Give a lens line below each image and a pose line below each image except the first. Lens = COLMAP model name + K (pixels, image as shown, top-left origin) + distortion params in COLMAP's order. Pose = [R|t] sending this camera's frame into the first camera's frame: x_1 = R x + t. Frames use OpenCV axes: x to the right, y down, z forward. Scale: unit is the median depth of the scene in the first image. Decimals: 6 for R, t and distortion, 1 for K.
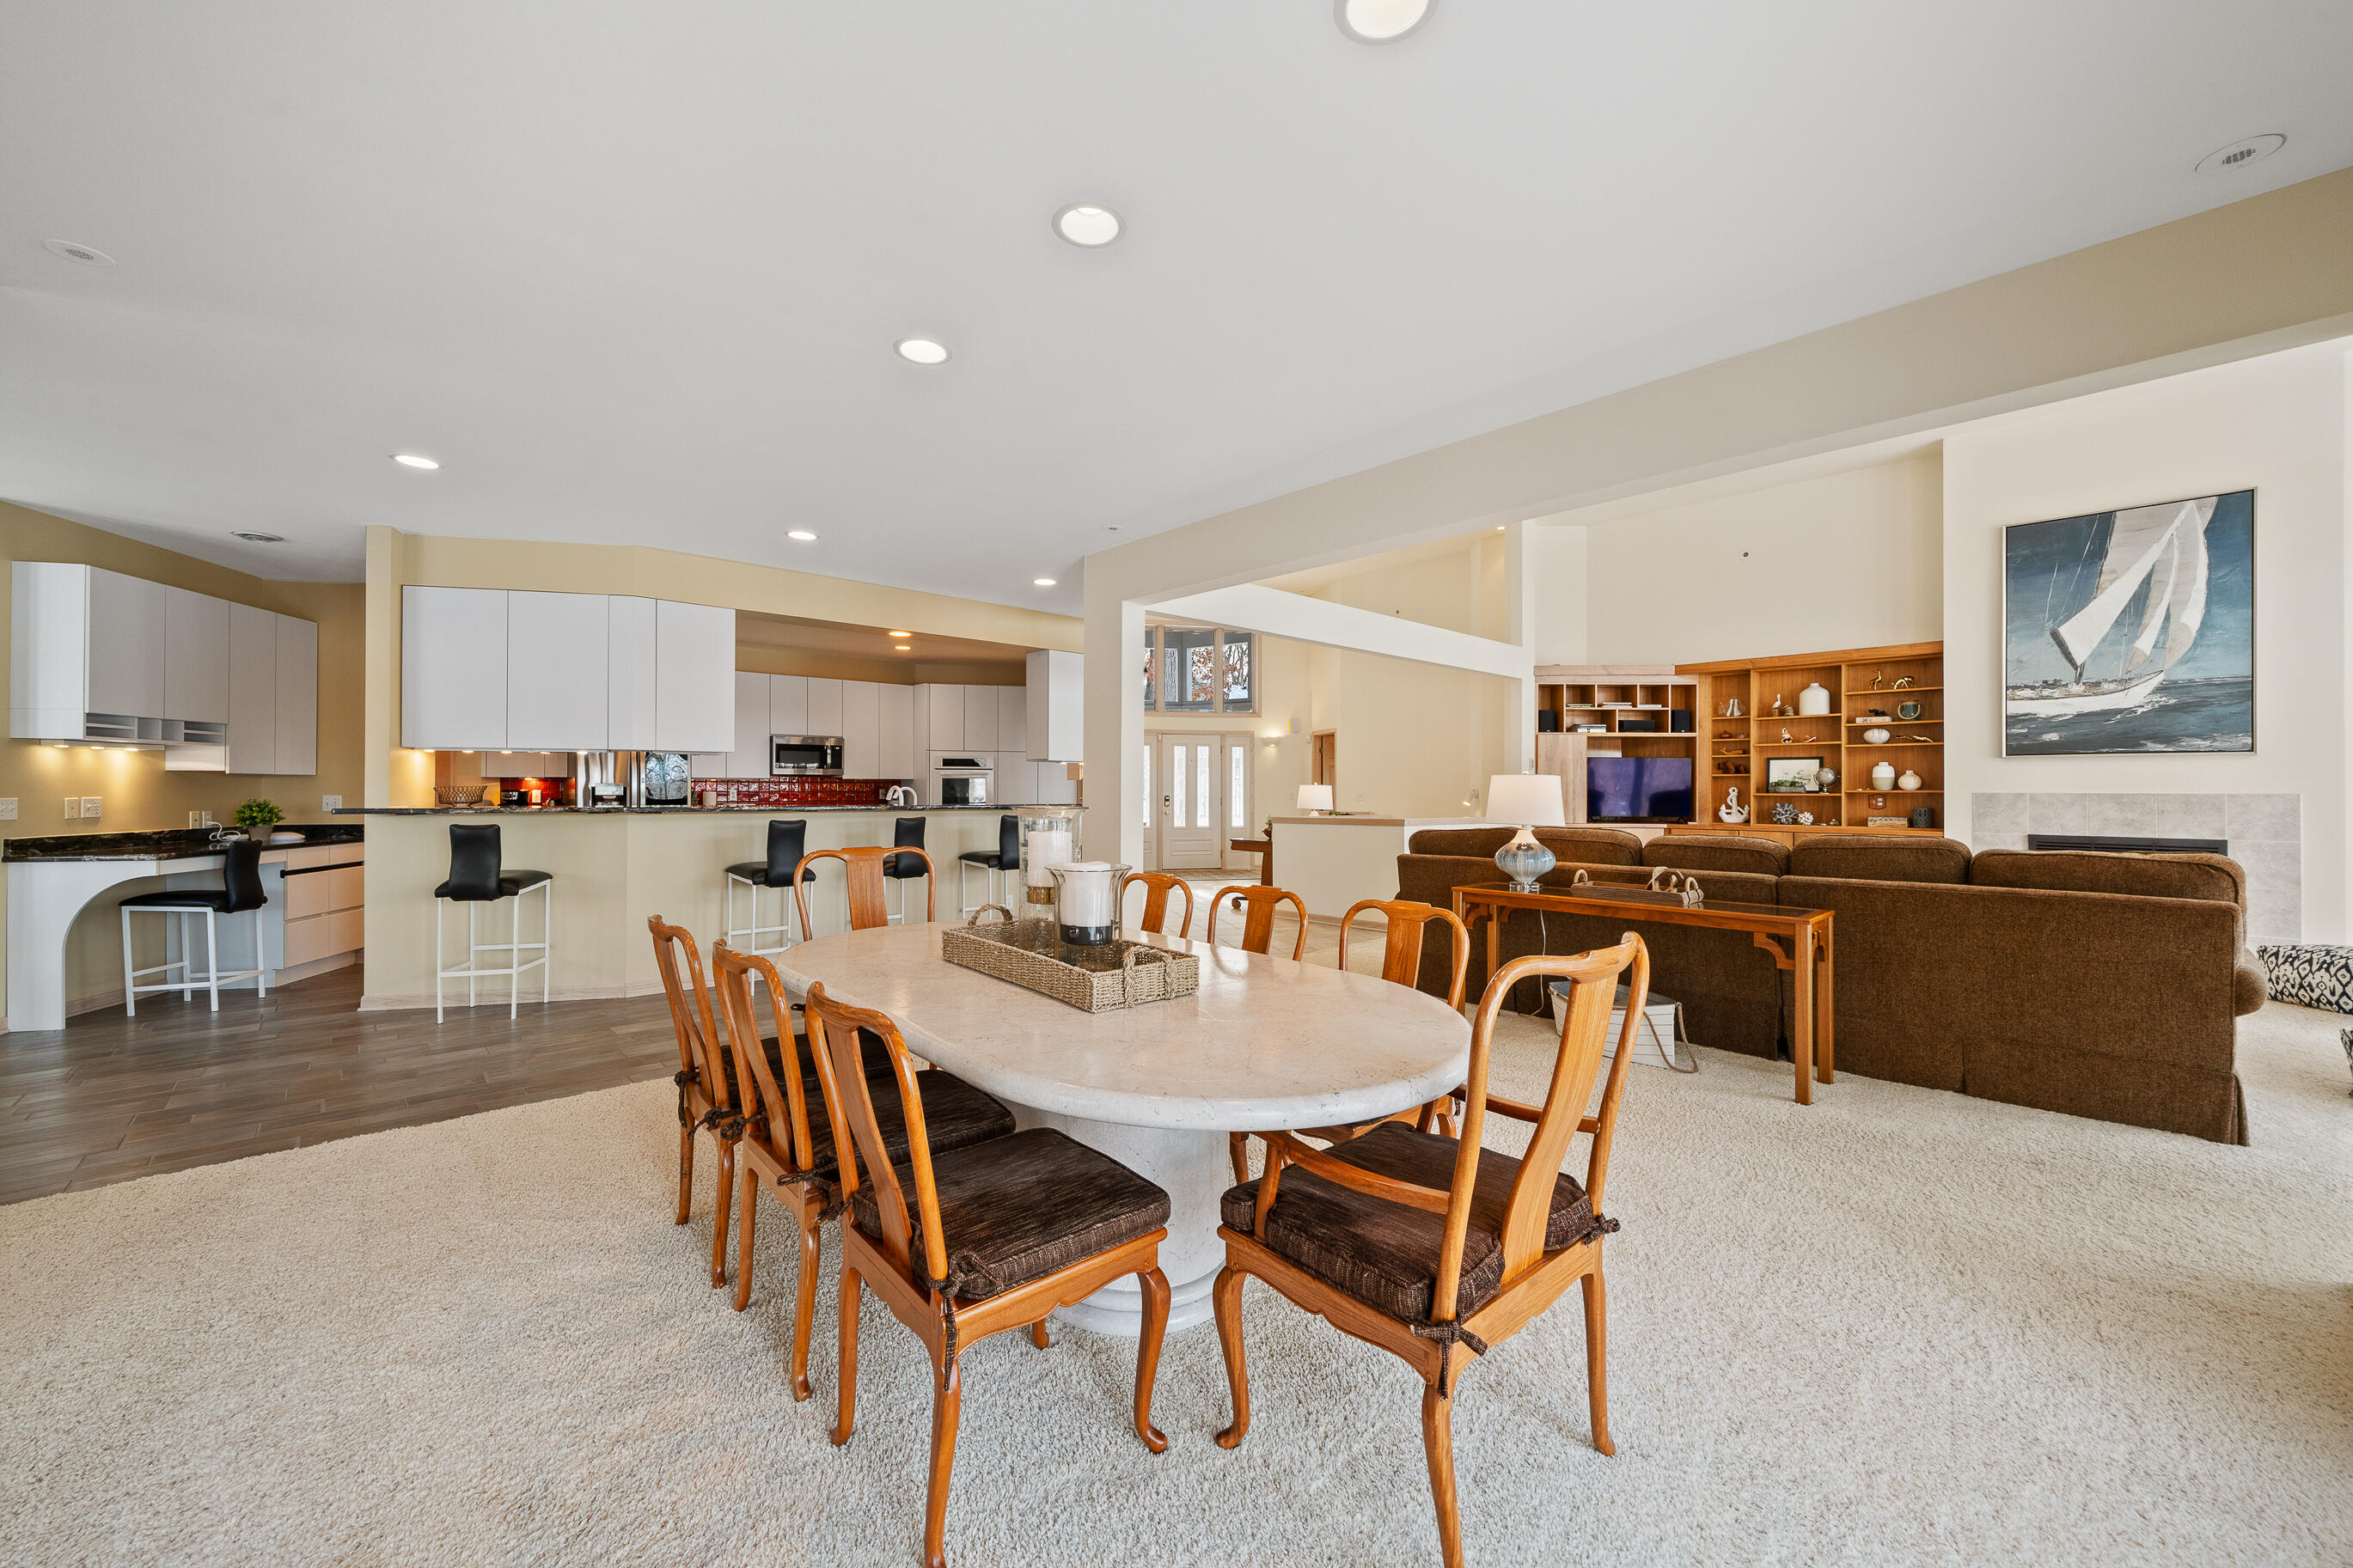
lens RADIAL K [[900.6, 0, 1174.1], [0, 900.6, 781.5], [0, 0, 1]] dist [-0.002311, -0.000293]
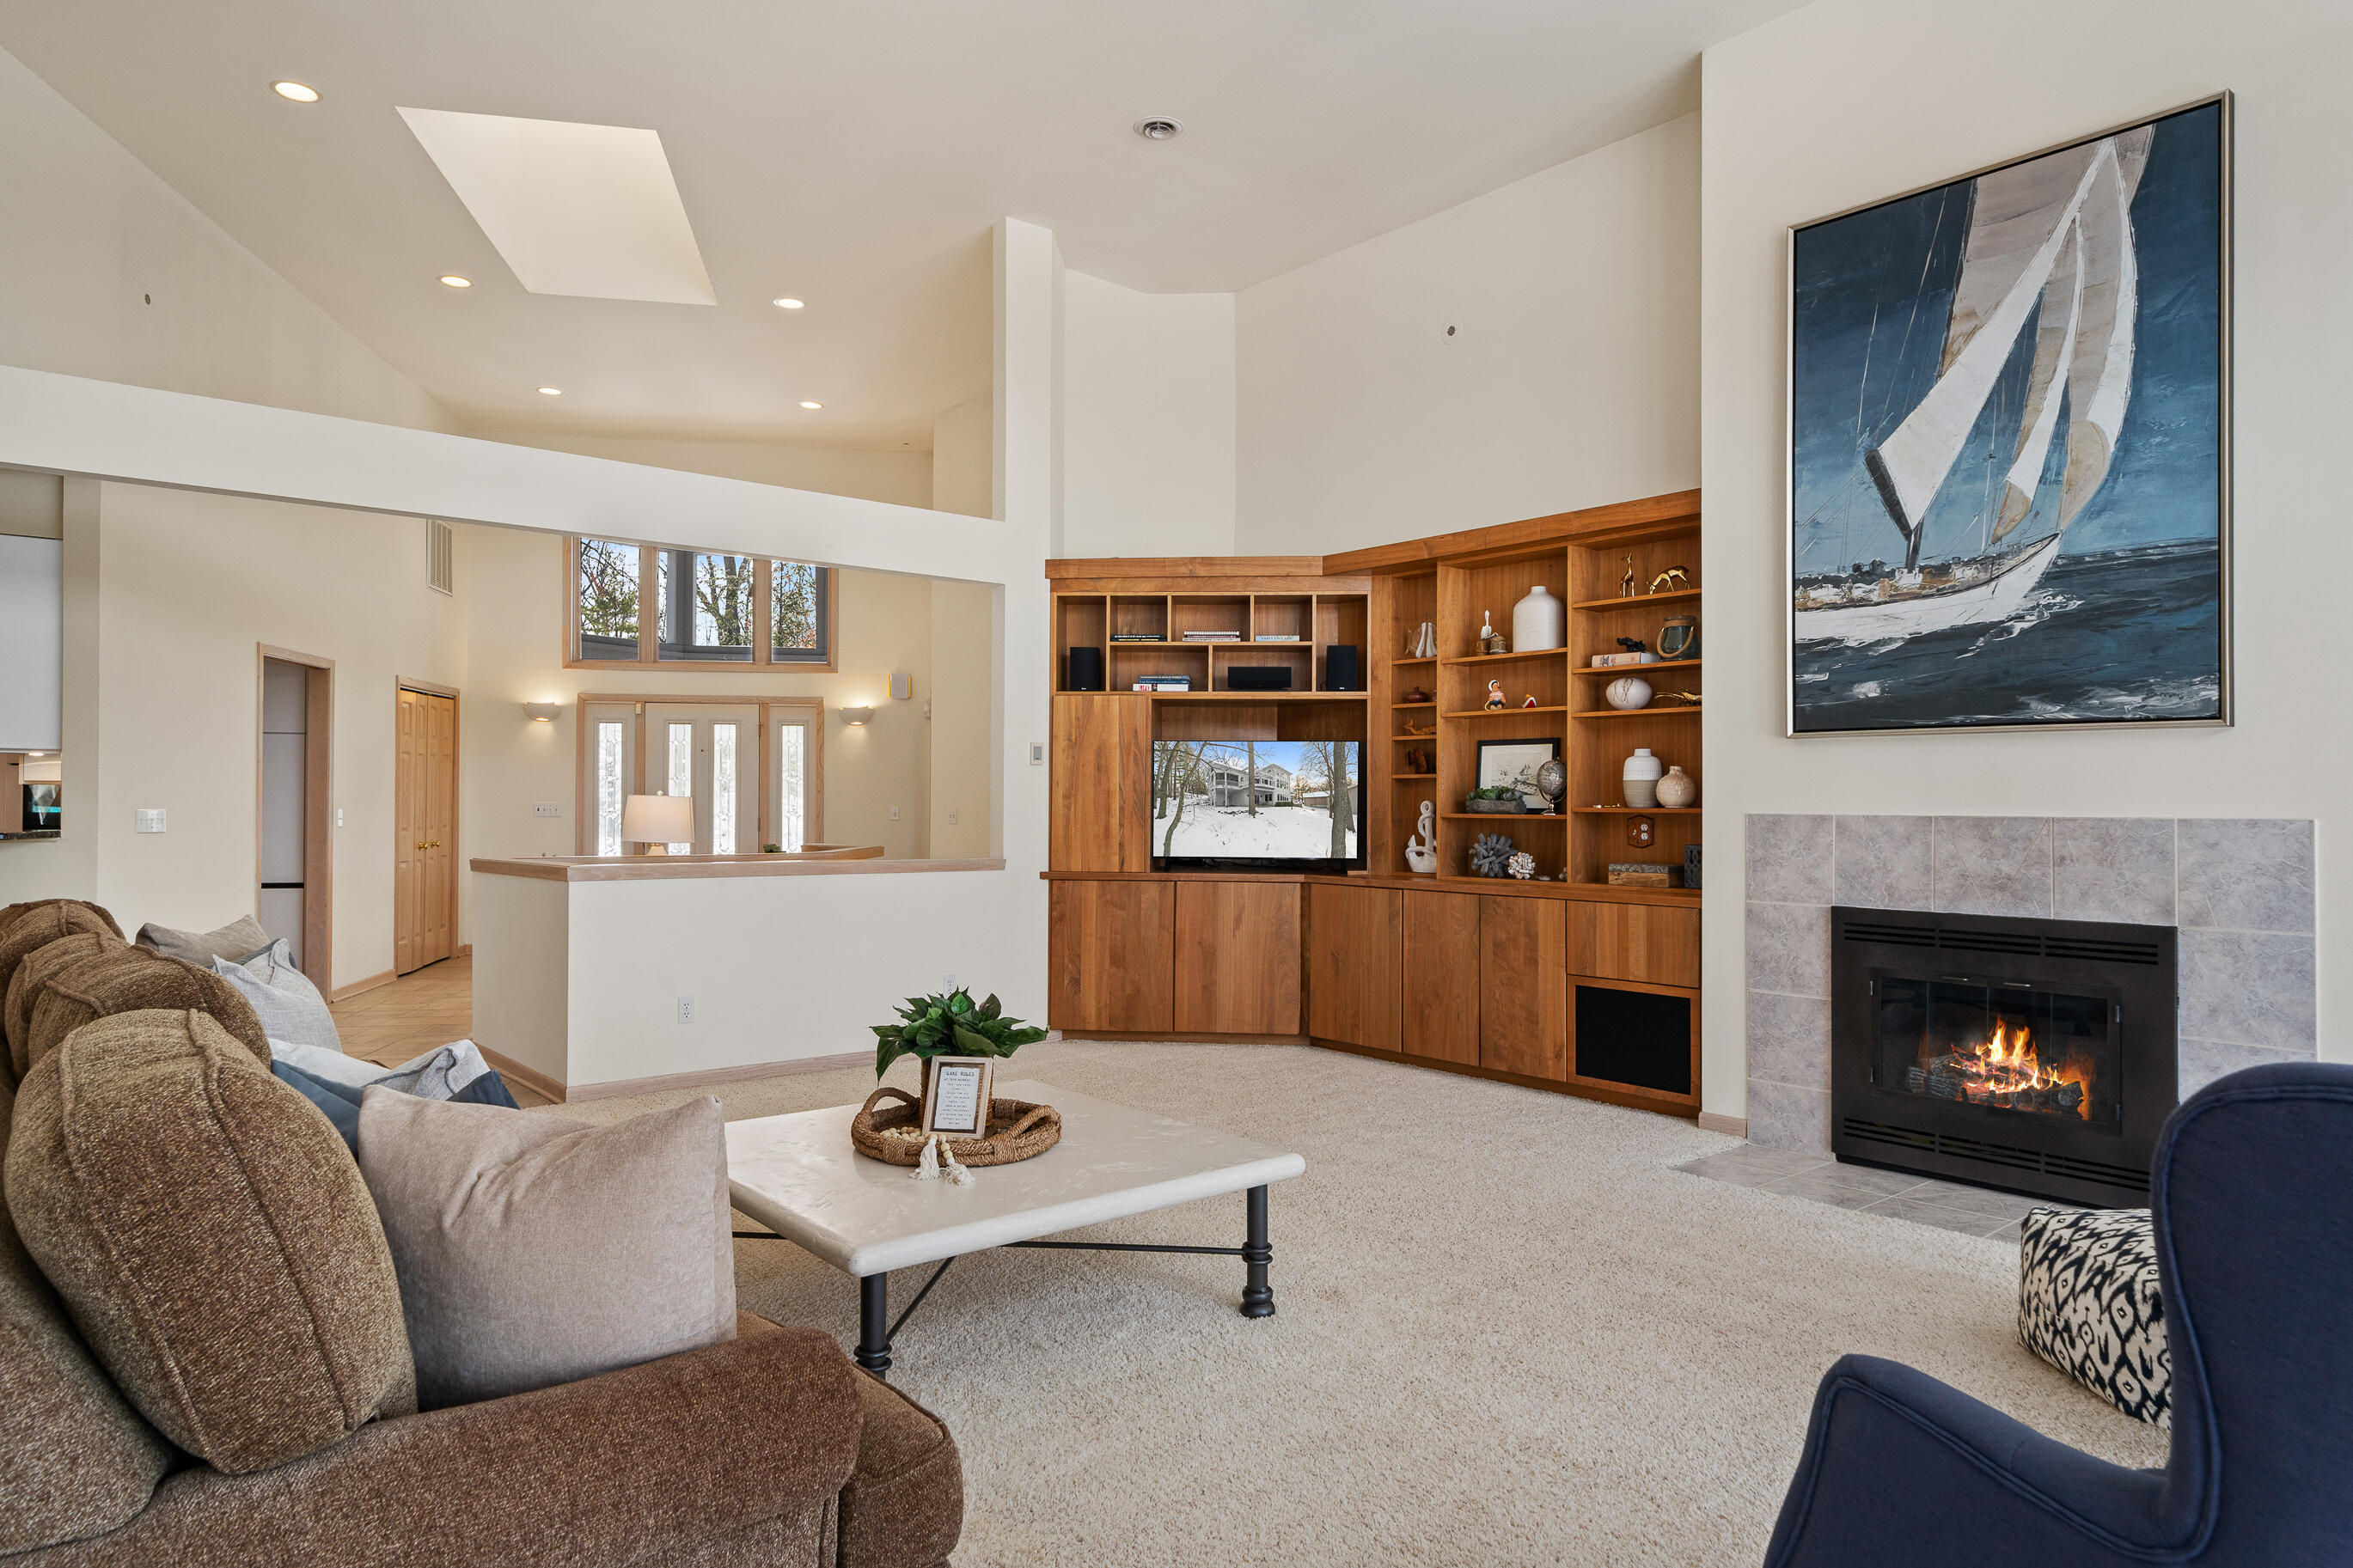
lens RADIAL K [[1412.3, 0, 1184.9], [0, 1412.3, 781.8], [0, 0, 1]] dist [0.005071, 0.000408]
pose [[0.999240, 0.001281, -0.038951, 0.653553], [-0.001513, 0.999981, -0.005935, 0.001024], [0.038943, 0.005990, 0.999223, 0.276506]]
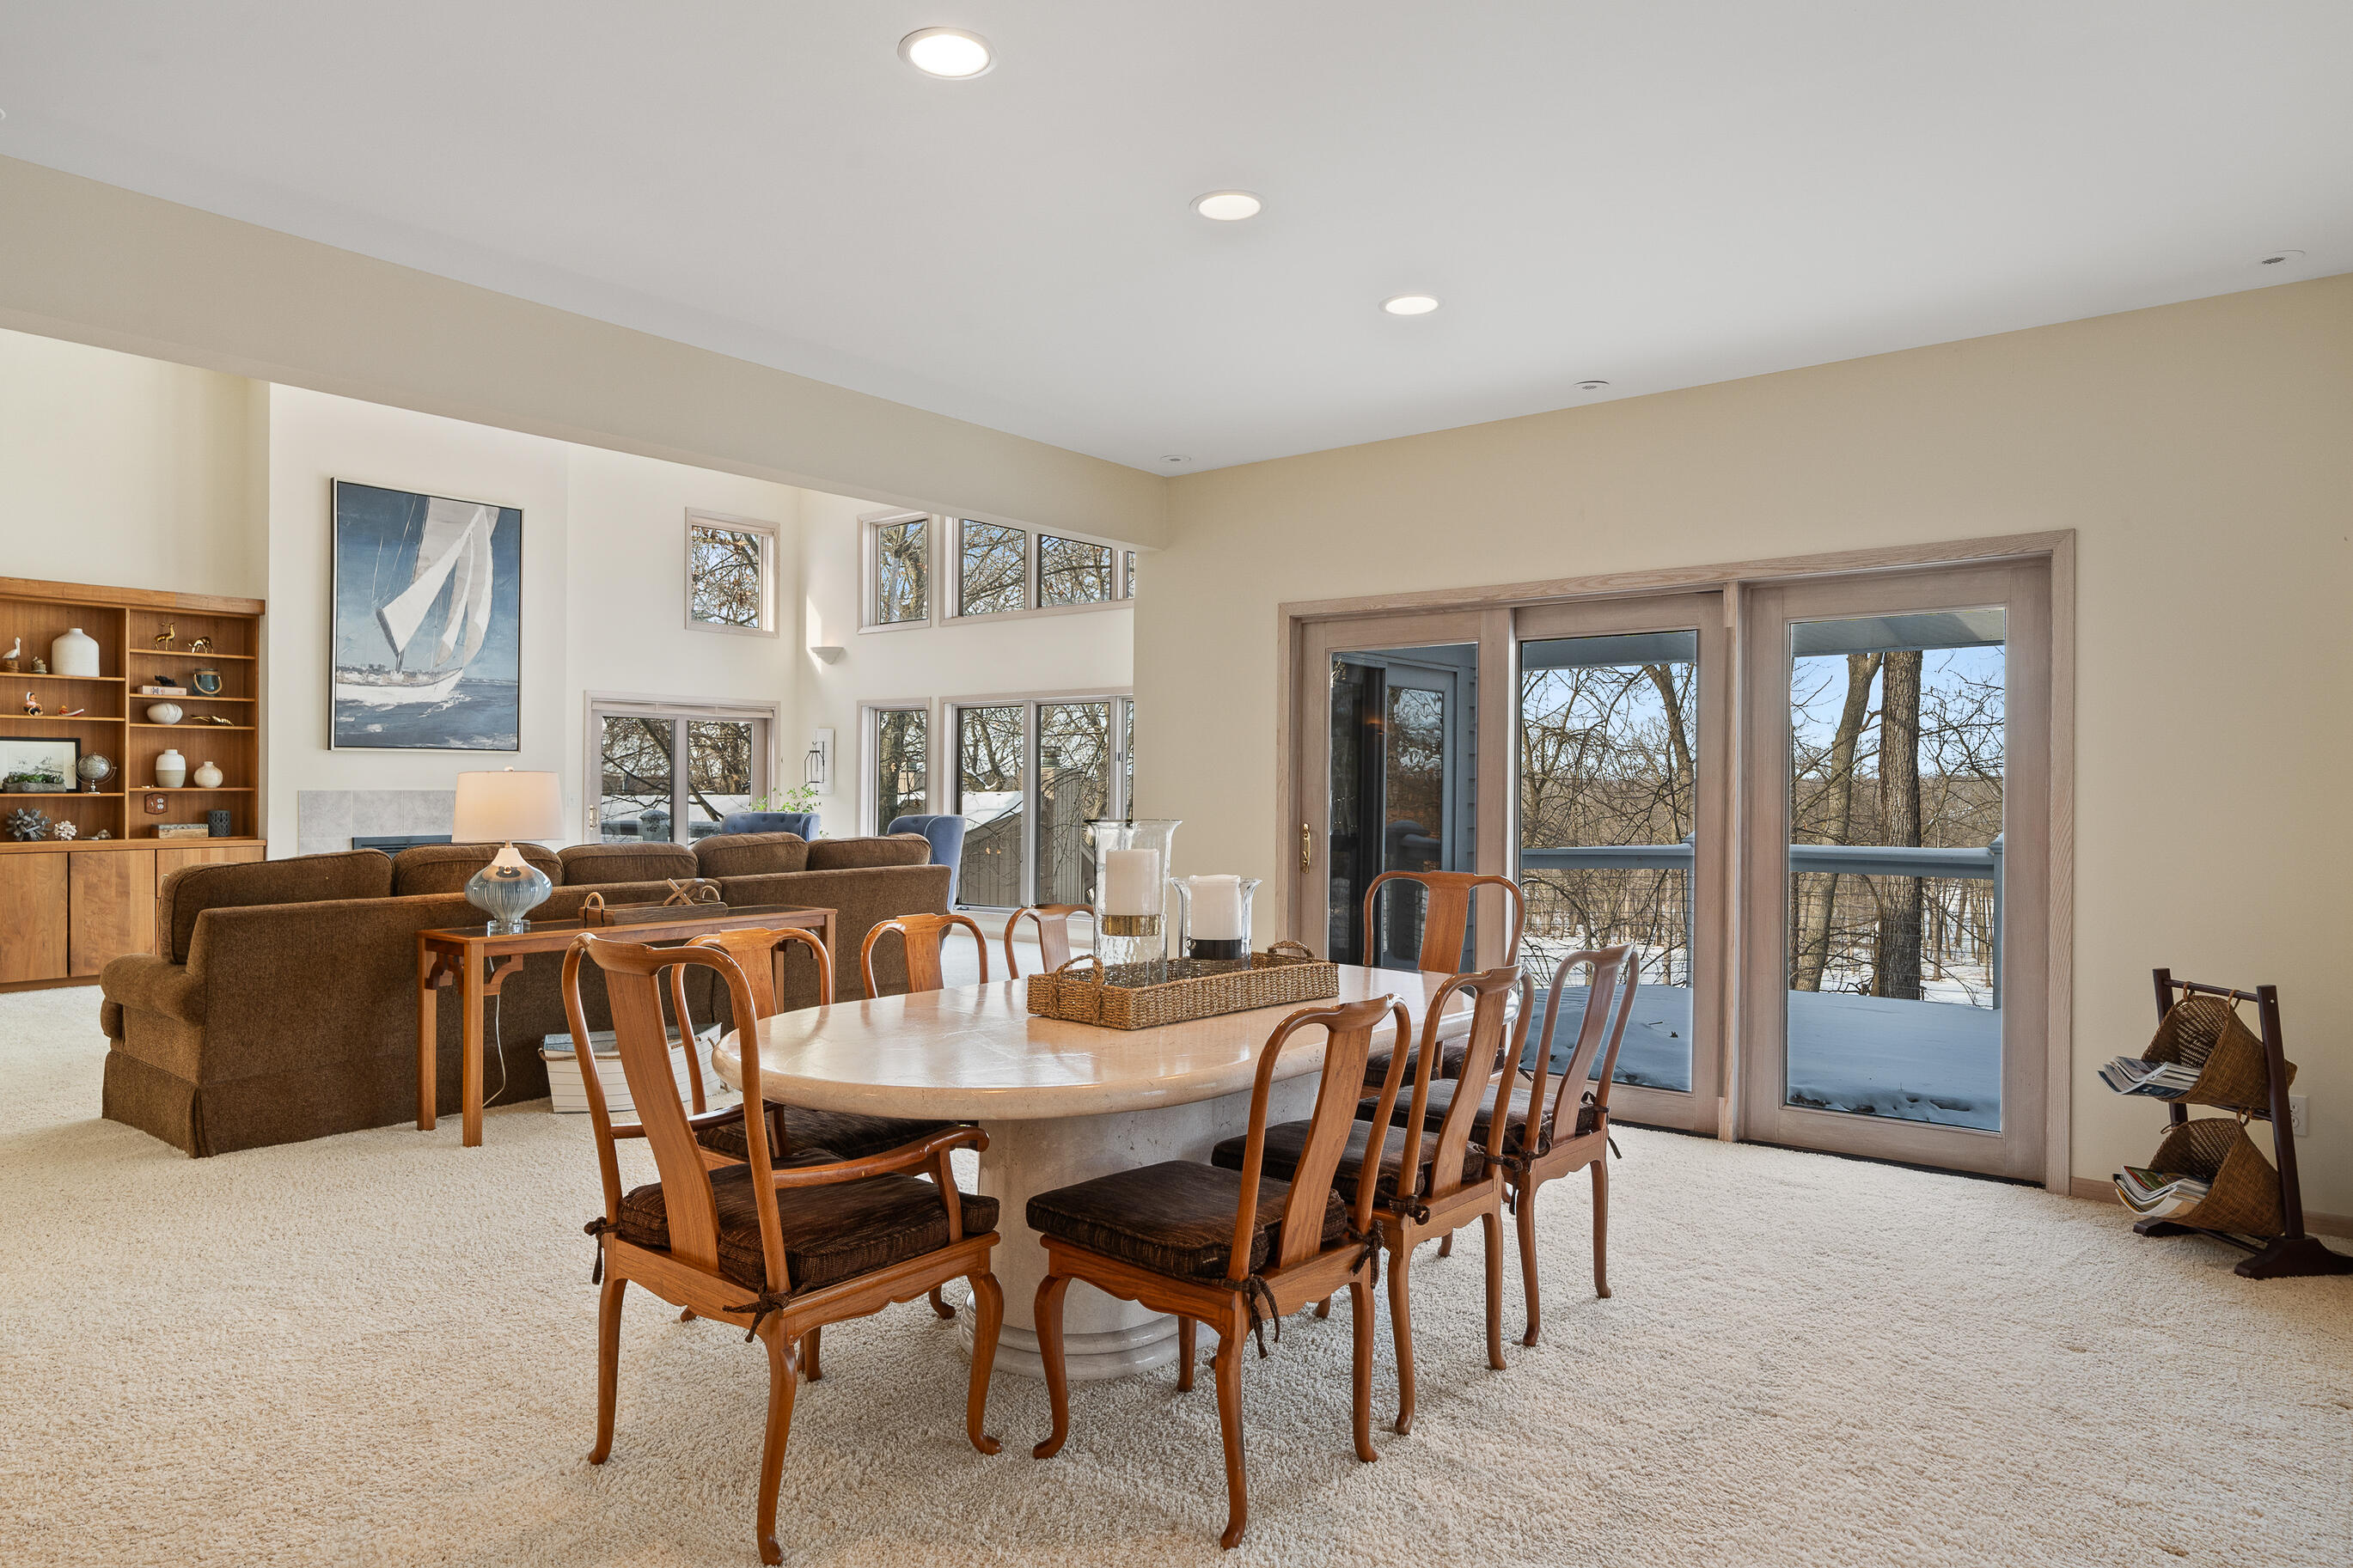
lens RADIAL K [[1412.3, 0, 1184.9], [0, 1412.3, 781.8], [0, 0, 1]] dist [0.005071, 0.000408]
pose [[-0.148791, -0.002481, 0.988866, -0.540394], [-0.009928, 0.999950, 0.001015, -0.005199], [-0.988819, -0.009666, -0.148808, 0.402083]]
